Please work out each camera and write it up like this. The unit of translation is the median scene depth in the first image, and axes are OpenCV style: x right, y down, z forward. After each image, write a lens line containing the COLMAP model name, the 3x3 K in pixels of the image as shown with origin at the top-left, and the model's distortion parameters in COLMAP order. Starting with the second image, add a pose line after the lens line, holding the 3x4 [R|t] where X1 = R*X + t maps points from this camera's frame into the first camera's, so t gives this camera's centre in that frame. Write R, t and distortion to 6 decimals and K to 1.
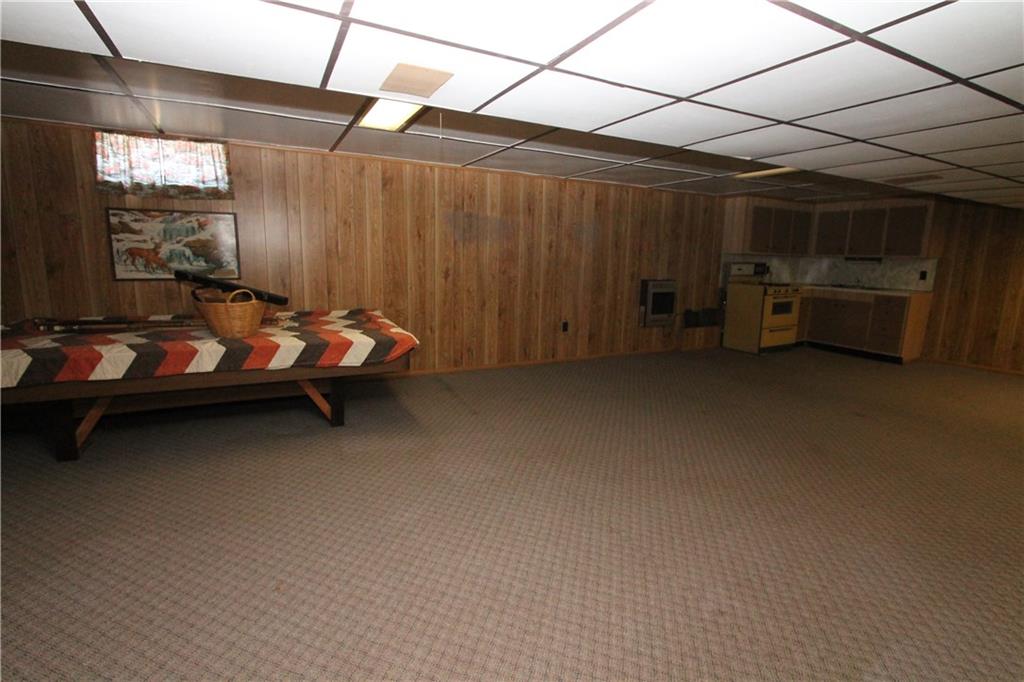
lens RADIAL K [[474.3, 0, 510.0], [0, 474.3, 338.8], [0, 0, 1]] dist [0.000882, -0.000841]
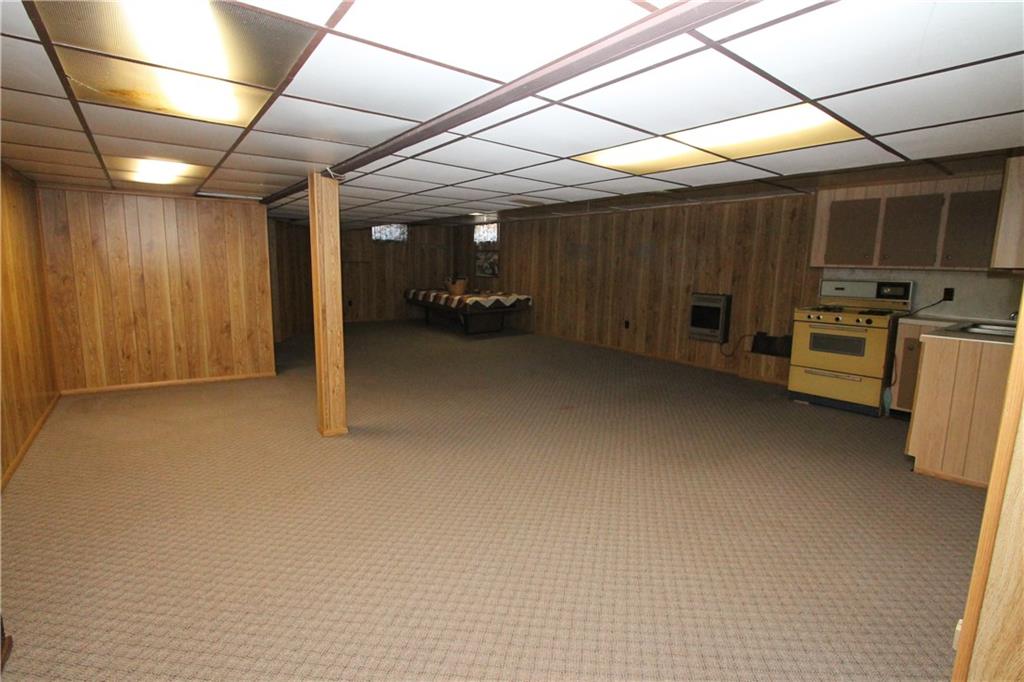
lens RADIAL K [[474.3, 0, 512.5], [0, 474.3, 334.9], [0, 0, 1]] dist [0.000882, -0.000841]
pose [[0.189322, 0.132899, -0.972880, 1.284930], [-0.186728, 0.977591, 0.097205, -0.063727], [0.963997, 0.163260, 0.209896, 0.437475]]
